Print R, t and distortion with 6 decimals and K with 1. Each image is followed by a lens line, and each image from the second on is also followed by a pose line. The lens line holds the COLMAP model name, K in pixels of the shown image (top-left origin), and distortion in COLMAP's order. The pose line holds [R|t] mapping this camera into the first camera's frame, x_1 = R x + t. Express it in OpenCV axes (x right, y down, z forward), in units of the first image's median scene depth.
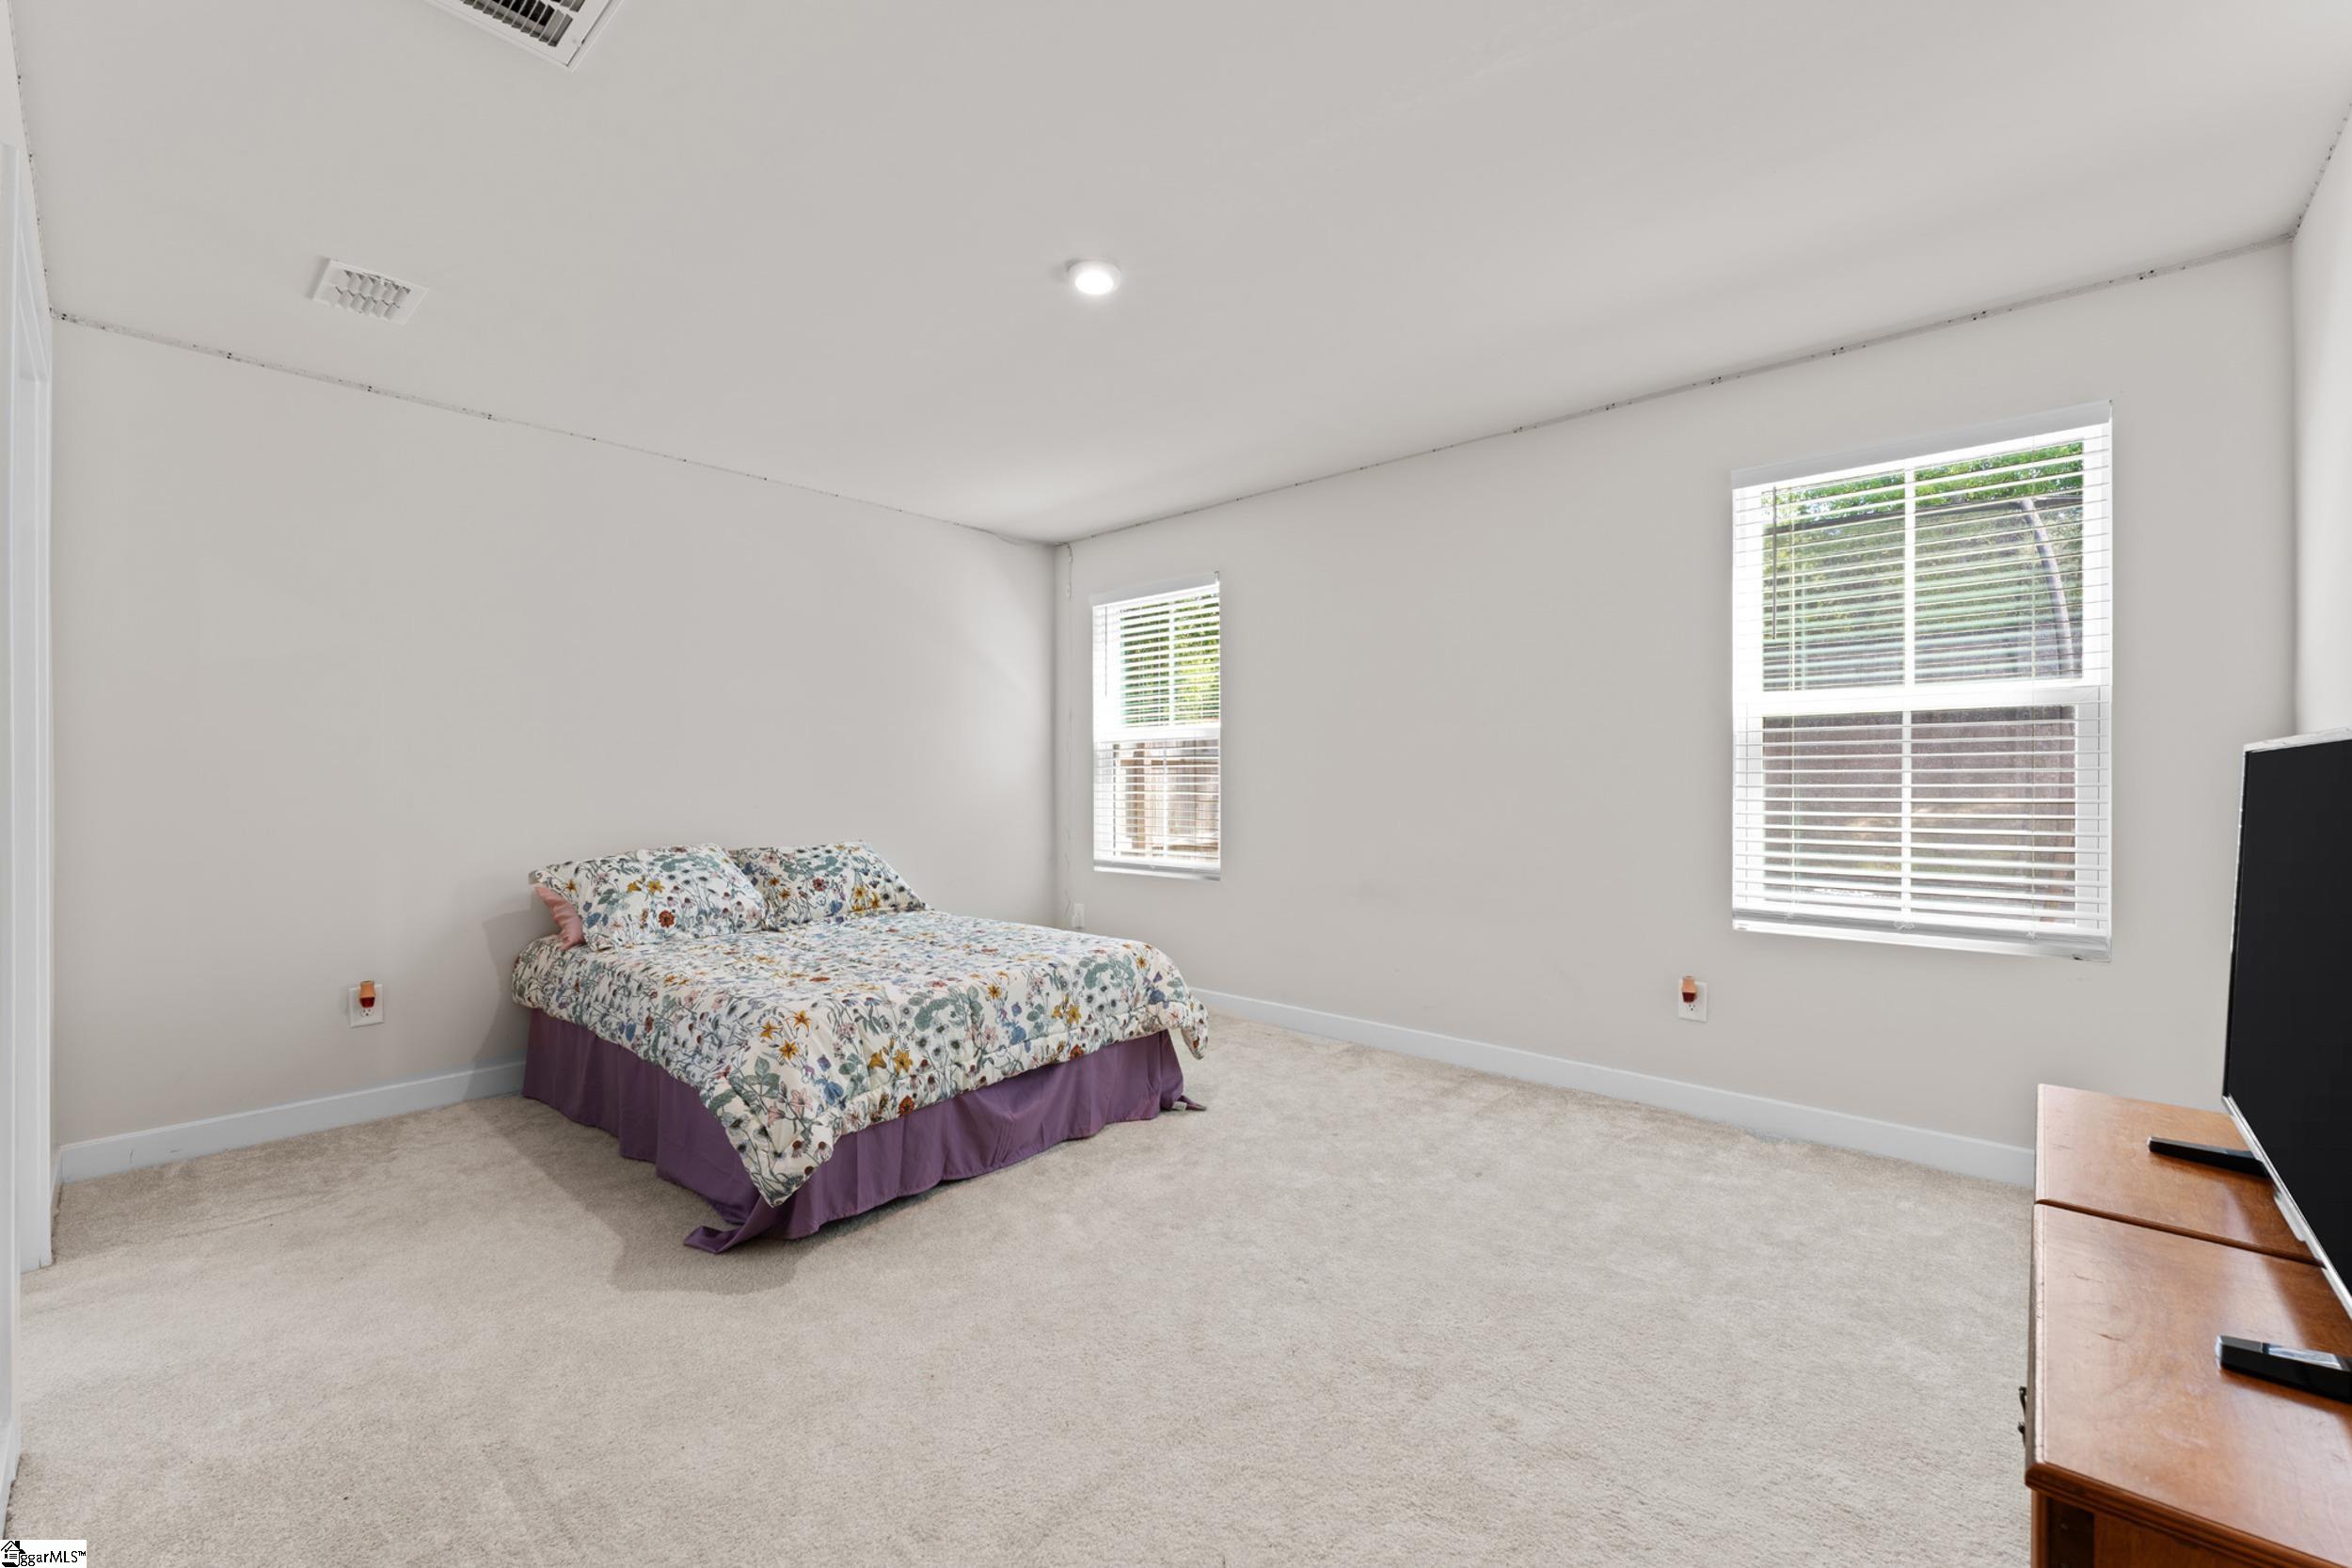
lens RADIAL K [[942.8, 0, 1182.2], [0, 942.8, 793.8], [0, 0, 1]] dist [-0.000352, -0.000144]
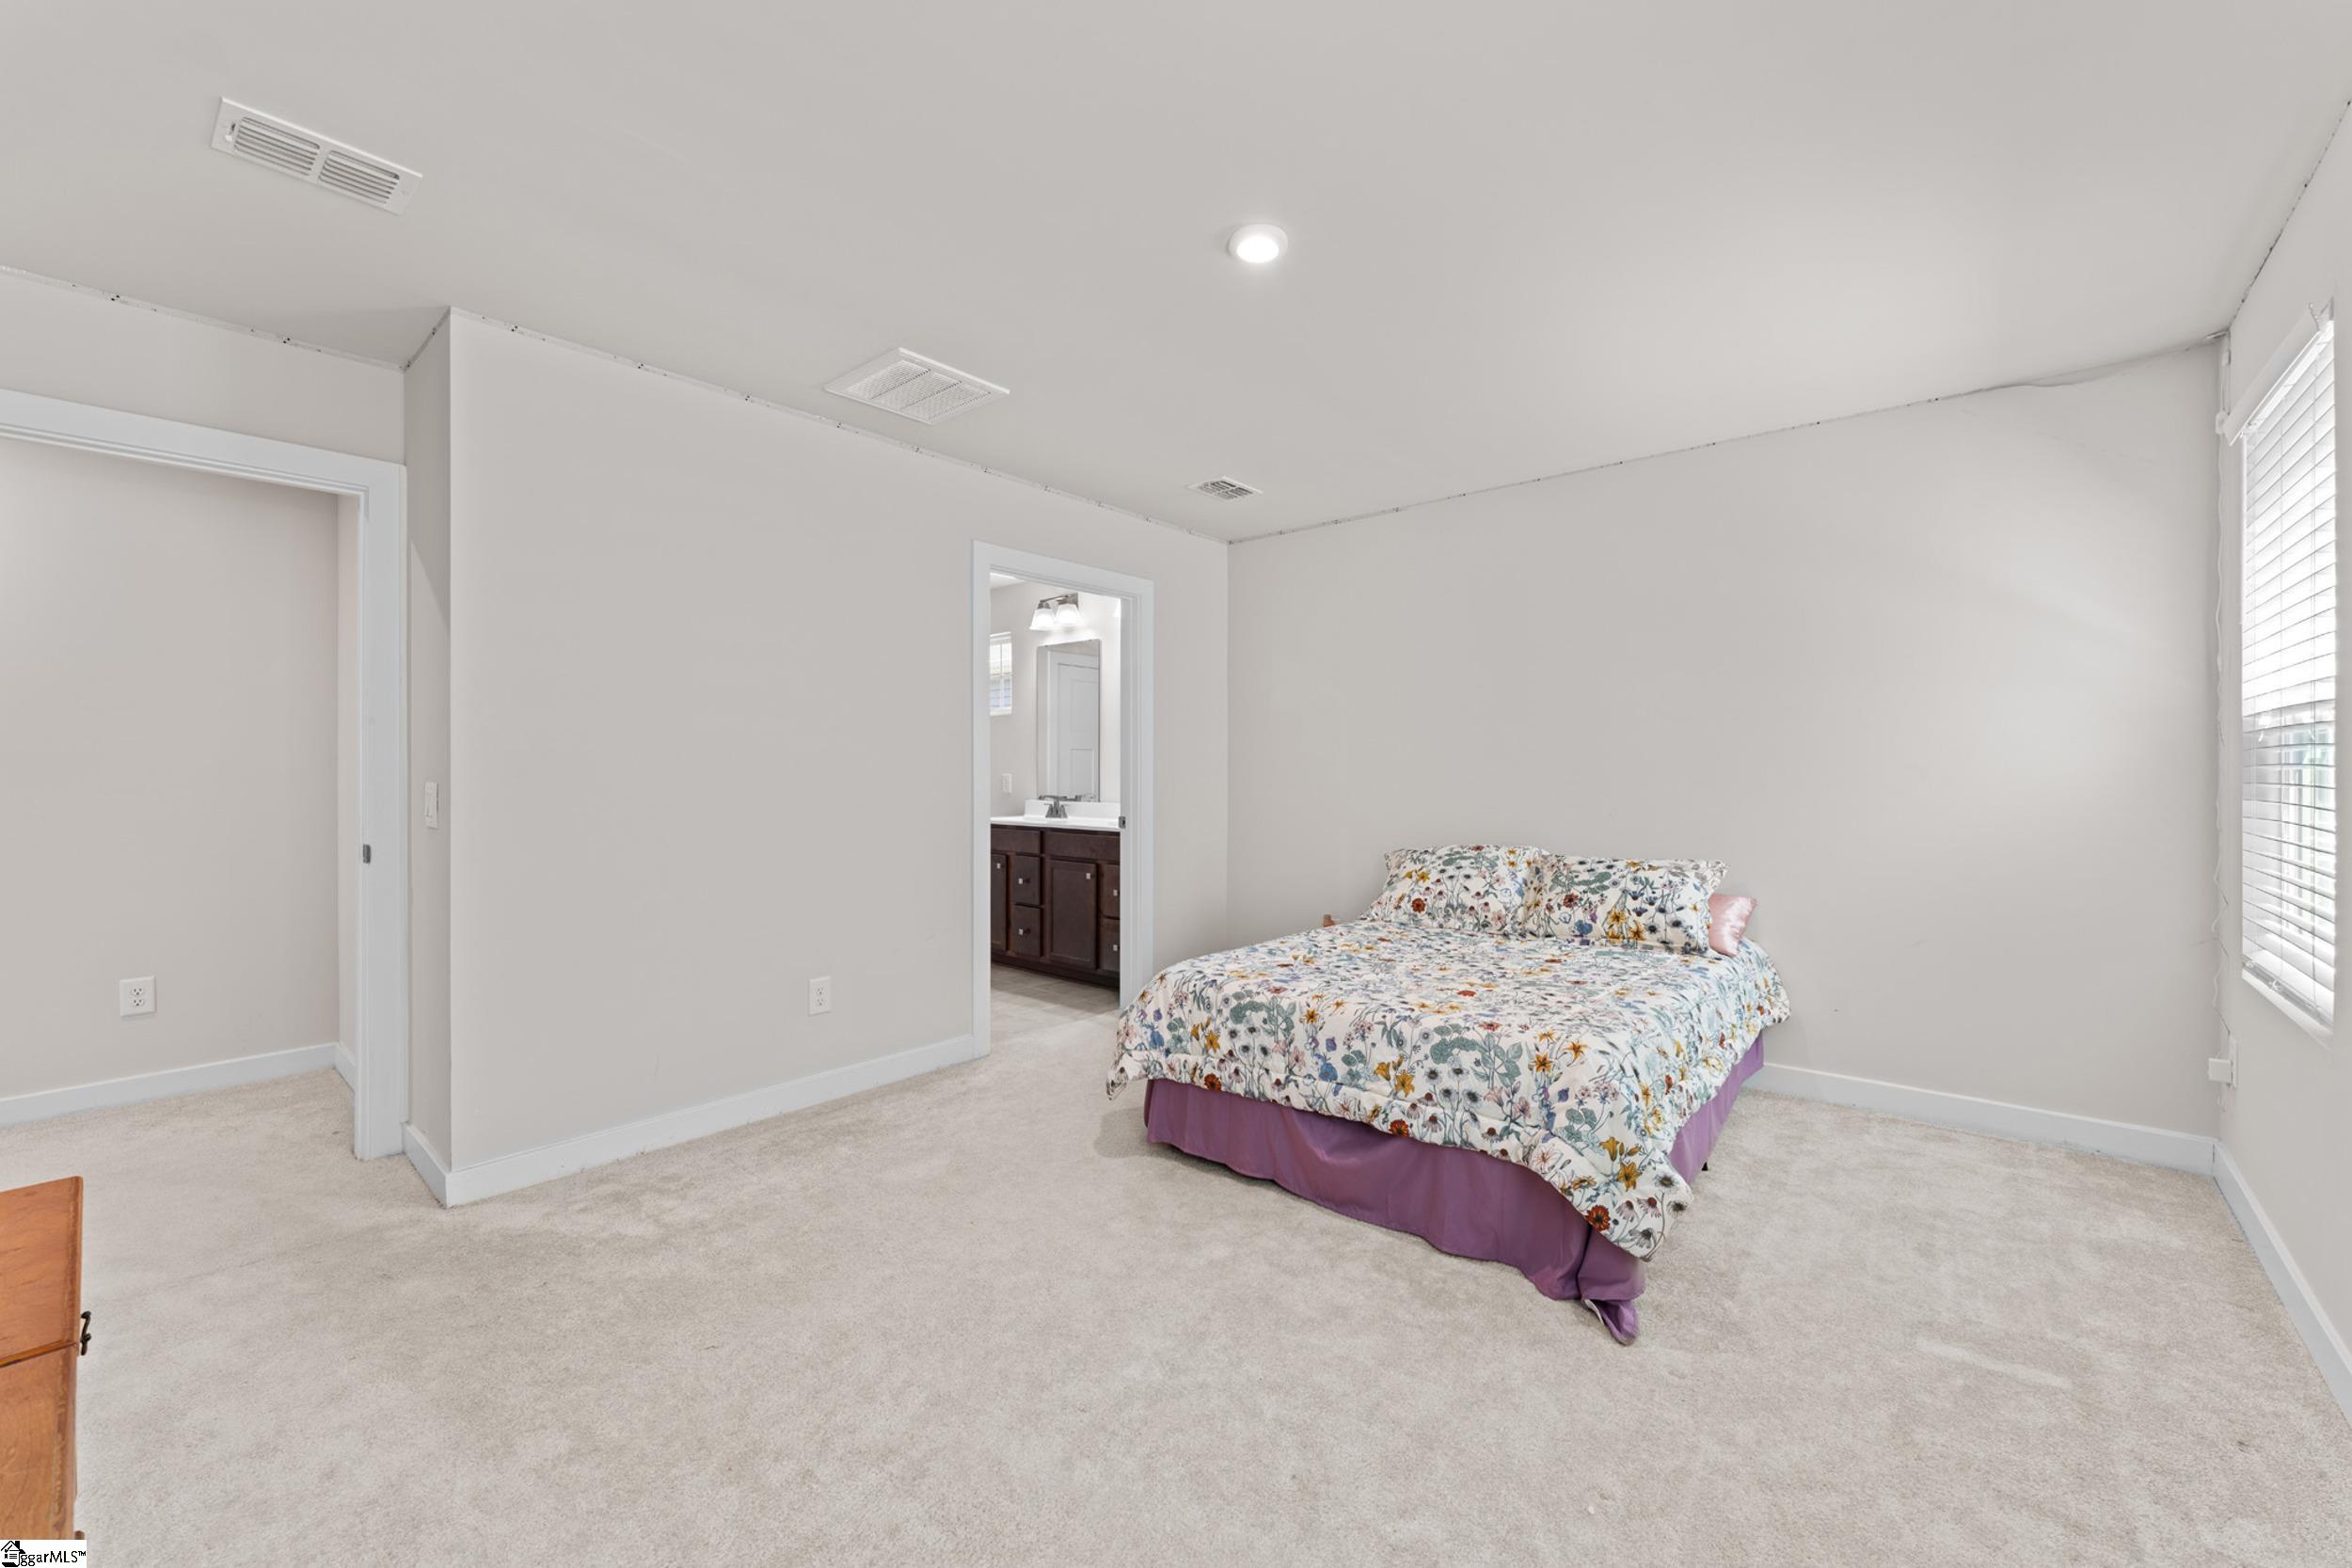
lens RADIAL K [[942.8, 0, 1168.2], [0, 942.8, 773.4], [0, 0, 1]] dist [-0.000352, -0.000144]
pose [[0.012525, 0.005845, -0.999904, 0.698607], [-0.010759, 0.999926, 0.005710, -0.038303], [0.999864, 0.010686, 0.012587, 0.775162]]
